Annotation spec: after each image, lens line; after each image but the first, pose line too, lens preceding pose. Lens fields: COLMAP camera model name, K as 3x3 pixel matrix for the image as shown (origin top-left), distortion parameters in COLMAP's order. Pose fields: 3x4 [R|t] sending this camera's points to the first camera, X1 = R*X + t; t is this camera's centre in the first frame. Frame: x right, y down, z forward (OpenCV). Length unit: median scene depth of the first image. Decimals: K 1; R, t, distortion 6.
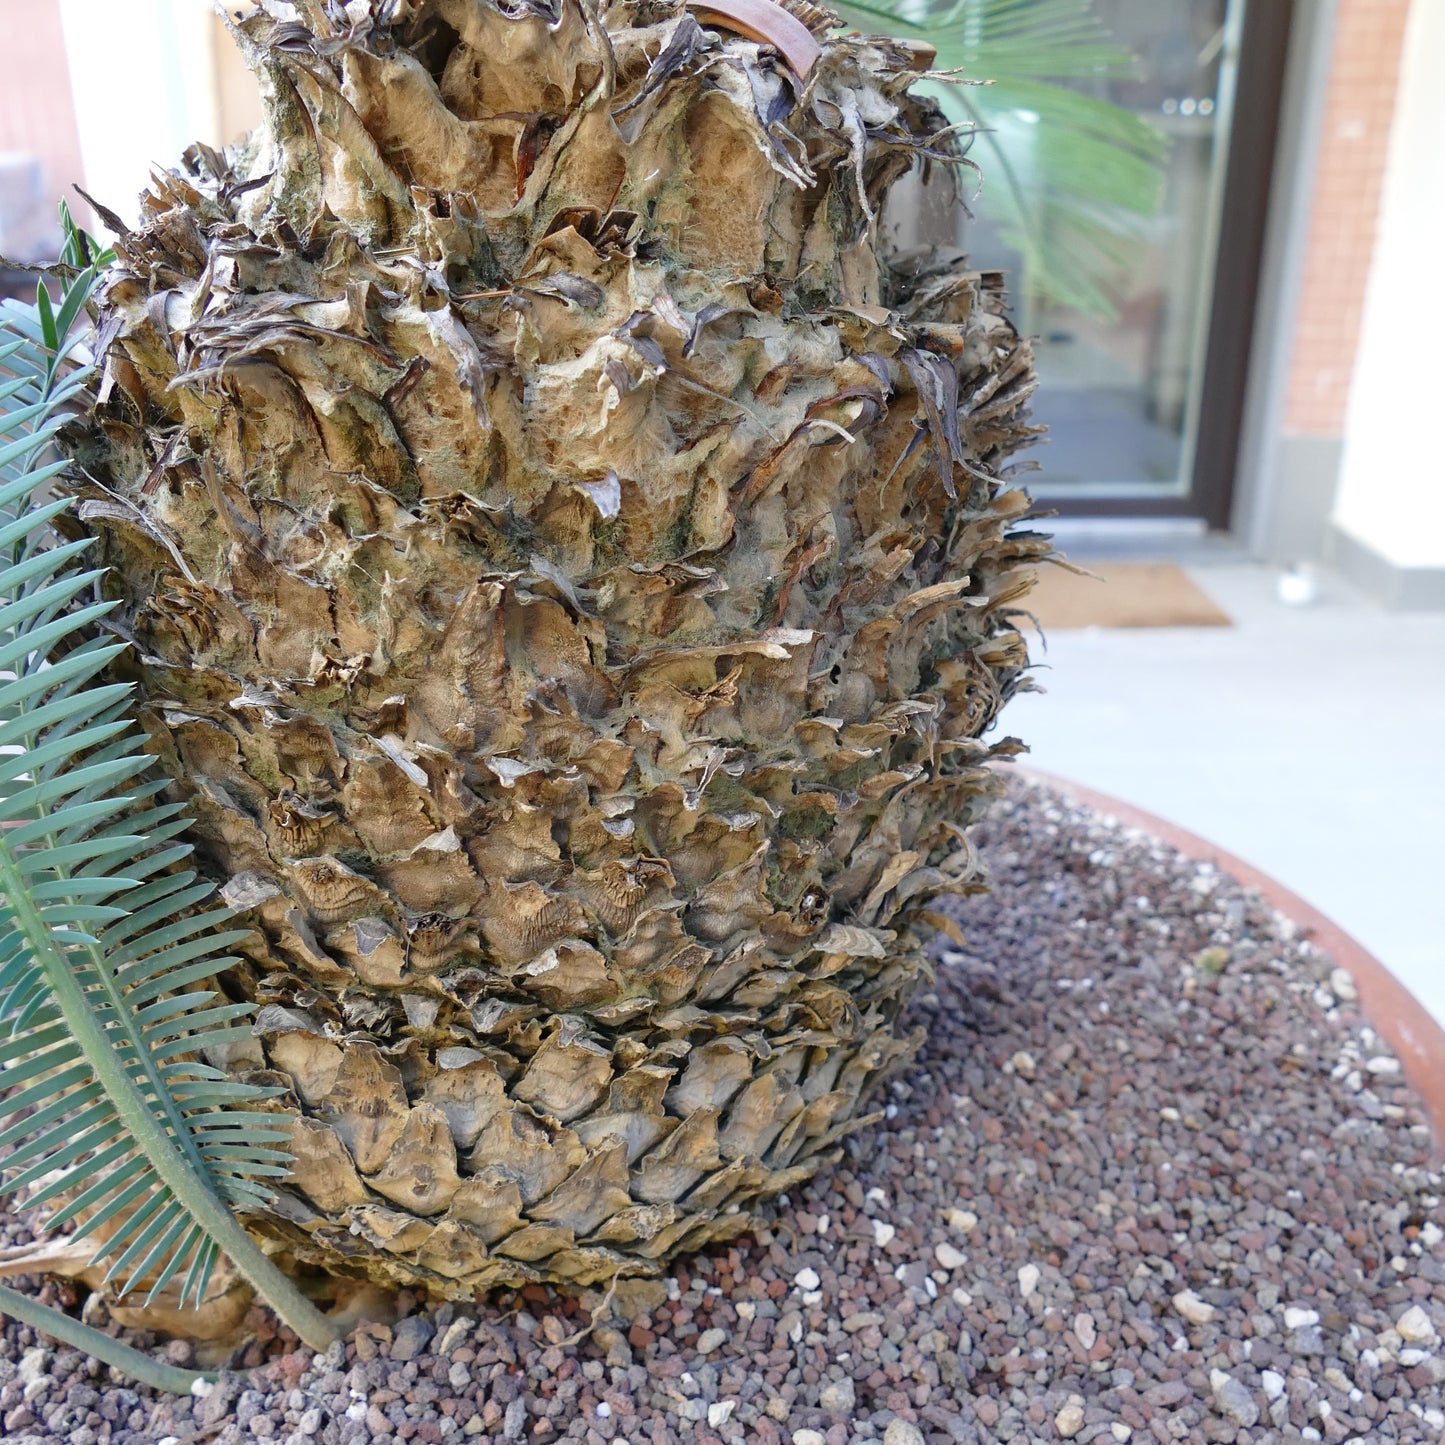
lens RADIAL K [[1508.2, 0, 735.8], [0, 1508.2, 713.0], [0, 0, 1]] dist [-0.034752, 0.003014]
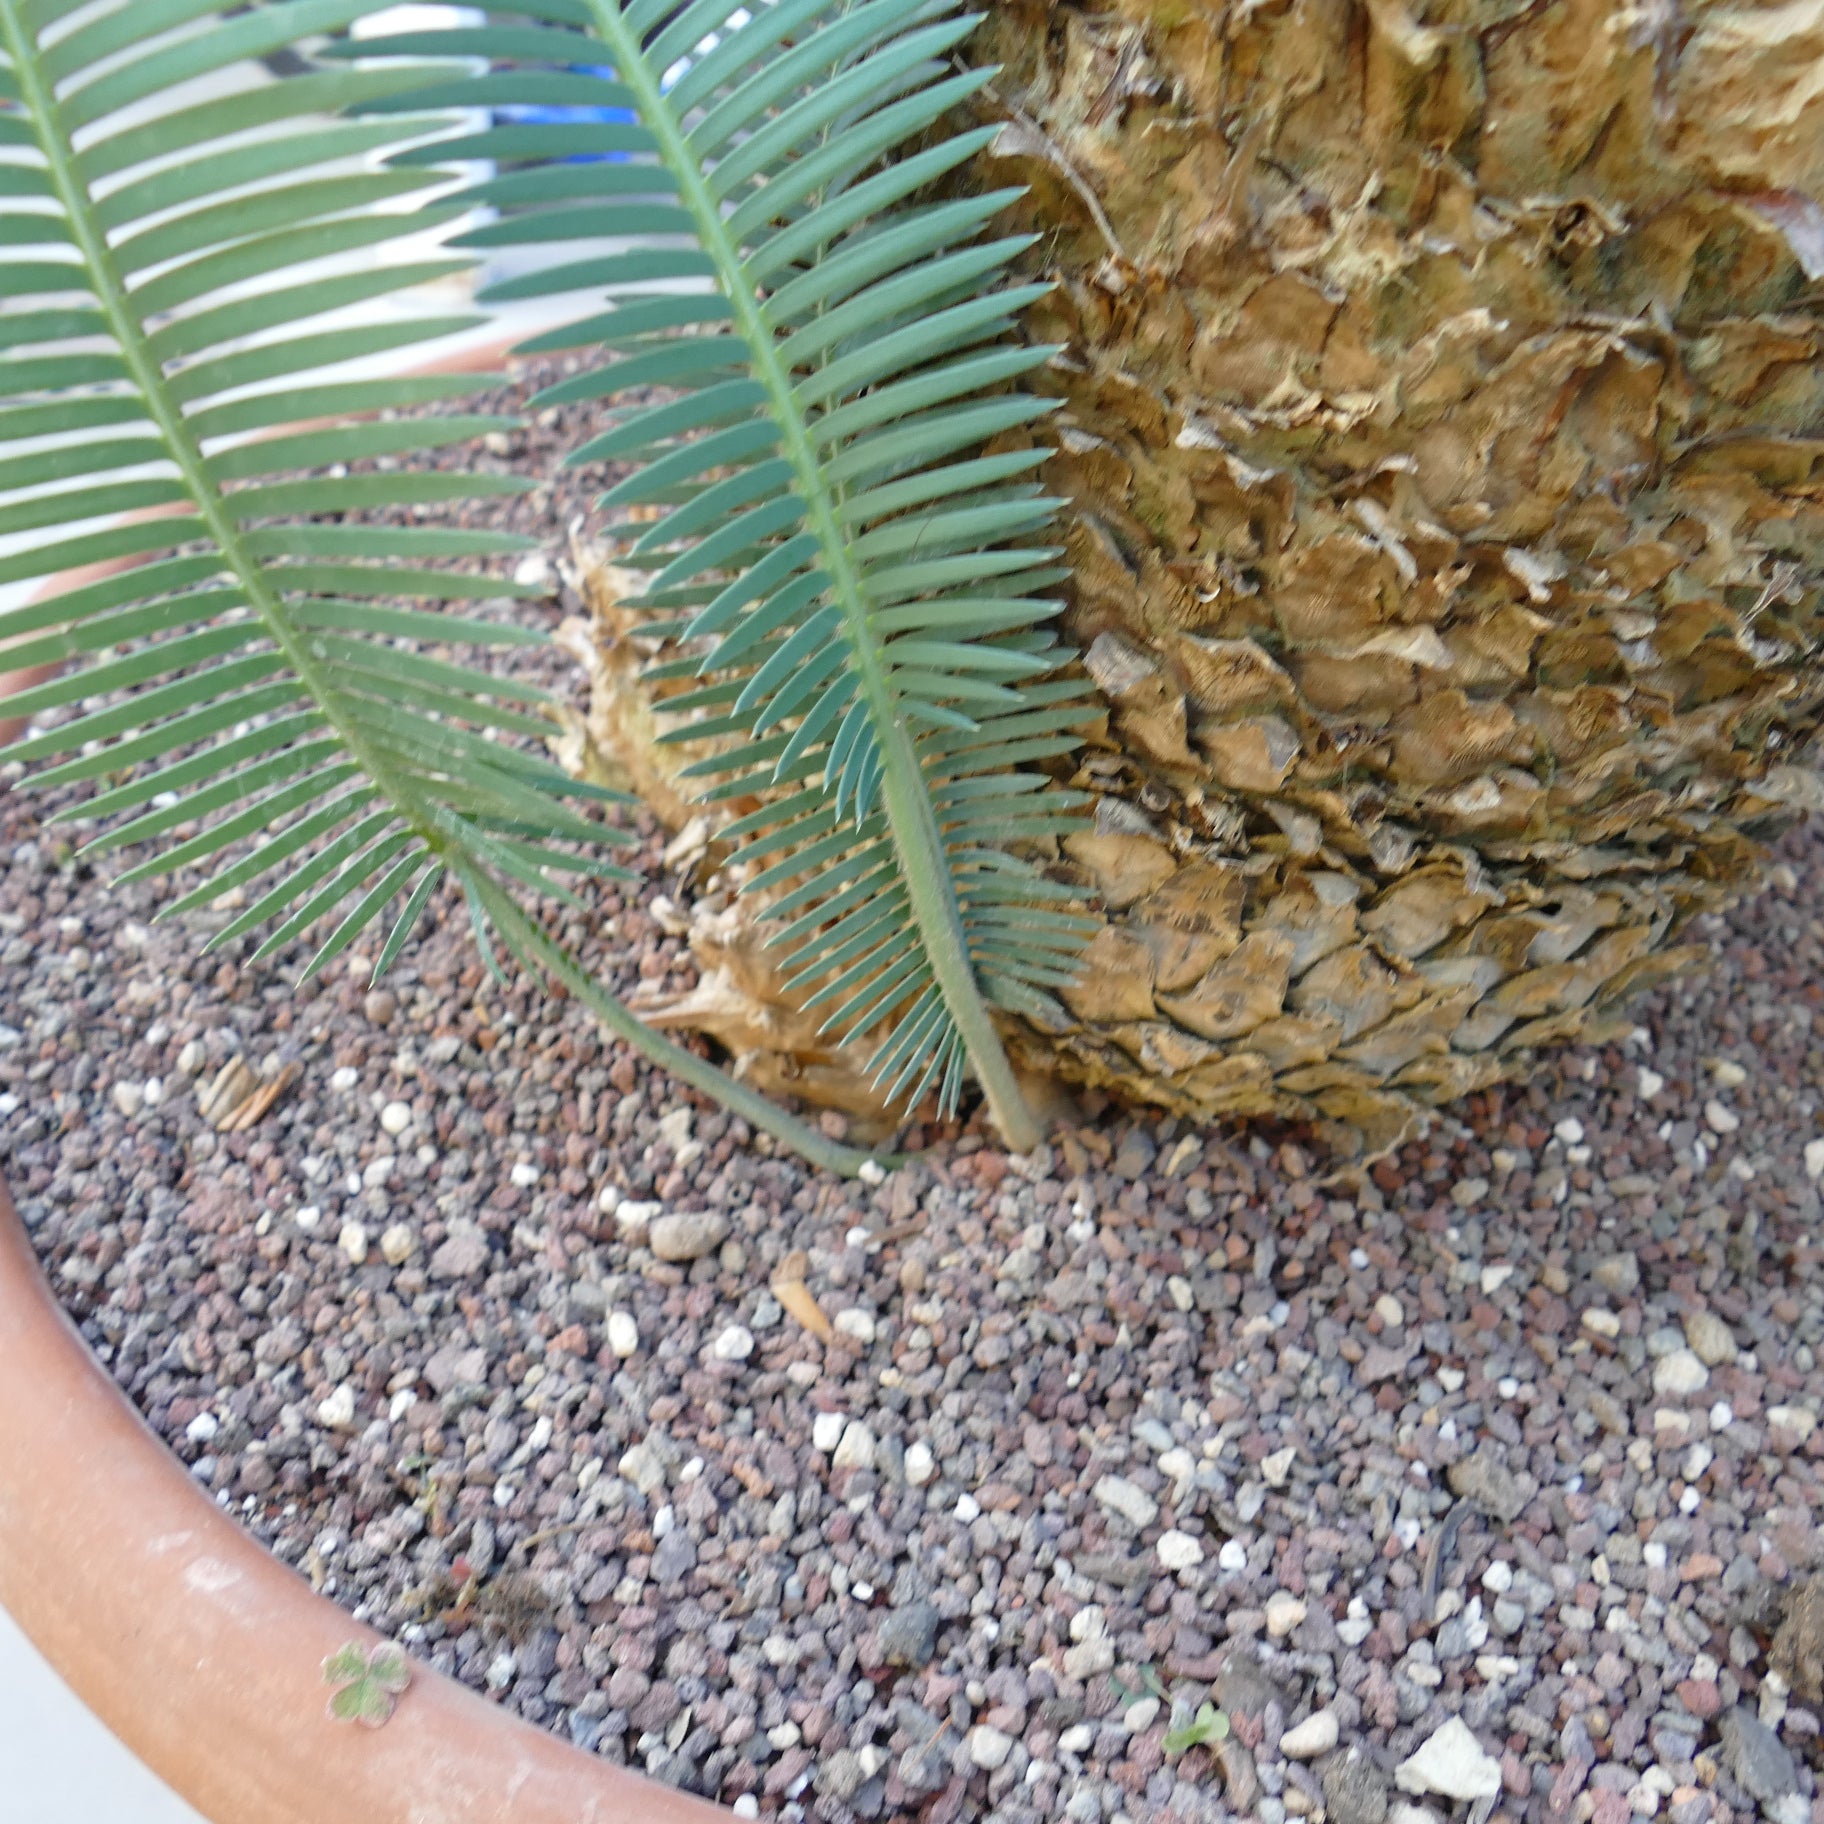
lens RADIAL K [[1903.8, 0, 928.8], [0, 1903.8, 900.0], [0, 0, 1]] dist [-0.034752, 0.003014]
pose [[0.993038, 0.116531, -0.017200, -0.347796], [-0.103245, 0.931353, 0.349173, -0.093065], [0.056709, -0.344966, 0.936900, 0.017053]]
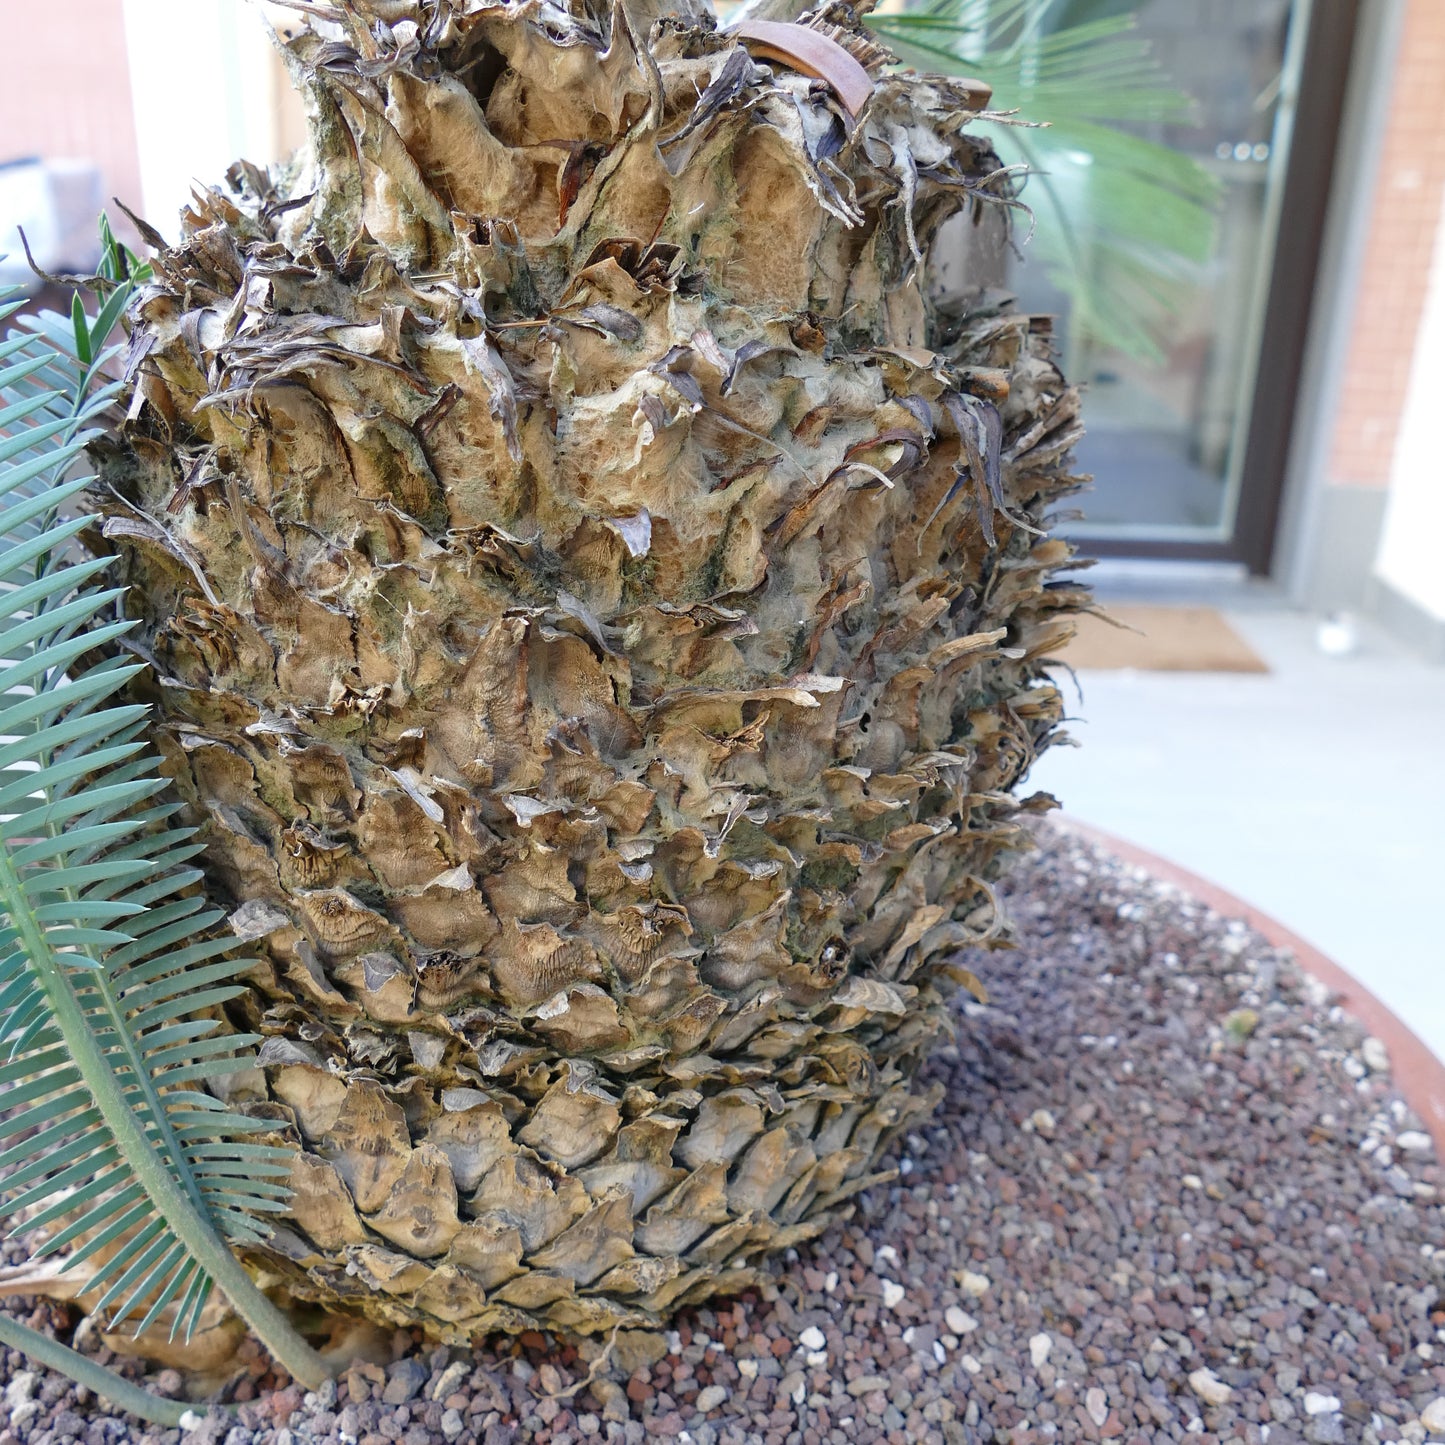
lens RADIAL K [[1508.2, 0, 735.8], [0, 1508.2, 713.0], [0, 0, 1]] dist [-0.034752, 0.003014]
pose [[0.998998, 0.039364, -0.021293, 0.002843], [-0.039732, 0.999063, -0.017177, -0.010817], [0.020597, 0.018006, 0.999626, 0.021034]]
